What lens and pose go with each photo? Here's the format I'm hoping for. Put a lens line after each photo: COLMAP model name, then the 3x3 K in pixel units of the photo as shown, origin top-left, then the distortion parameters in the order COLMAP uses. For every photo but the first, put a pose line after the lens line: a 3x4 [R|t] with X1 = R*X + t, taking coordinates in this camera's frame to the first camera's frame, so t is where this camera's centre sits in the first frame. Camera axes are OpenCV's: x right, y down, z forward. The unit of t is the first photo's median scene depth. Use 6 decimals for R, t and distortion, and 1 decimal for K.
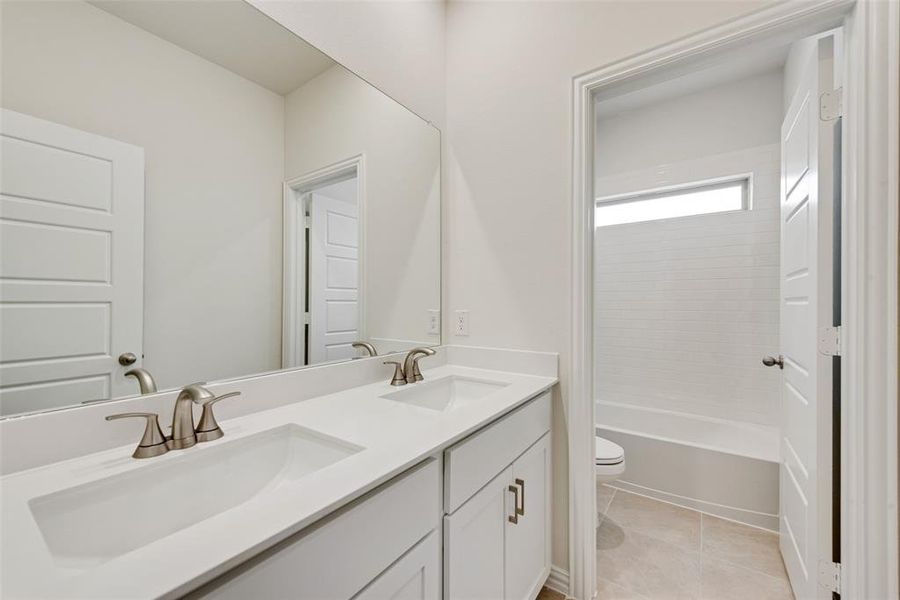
lens RADIAL K [[354.2, 0, 450.4], [0, 354.2, 302.9], [0, 0, 1]] dist [0.010225, -0.000237]
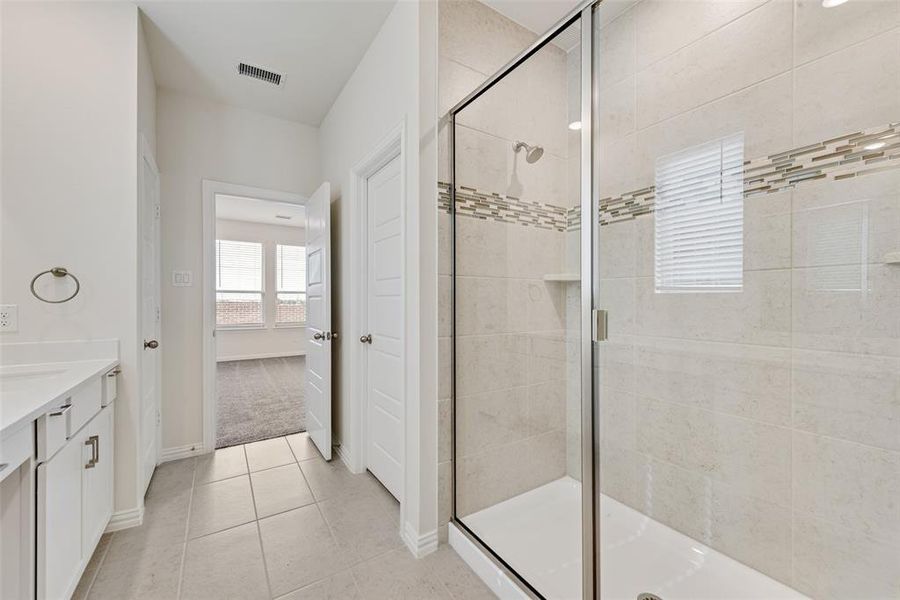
lens RADIAL K [[354.2, 0, 449.5], [0, 354.2, 299.1], [0, 0, 1]] dist [0.010225, -0.000237]
pose [[0.389912, -0.006352, 0.920830, -0.512039], [-0.001033, 0.999973, 0.007336, -0.006265], [-0.920852, -0.003811, 0.389894, -0.708310]]
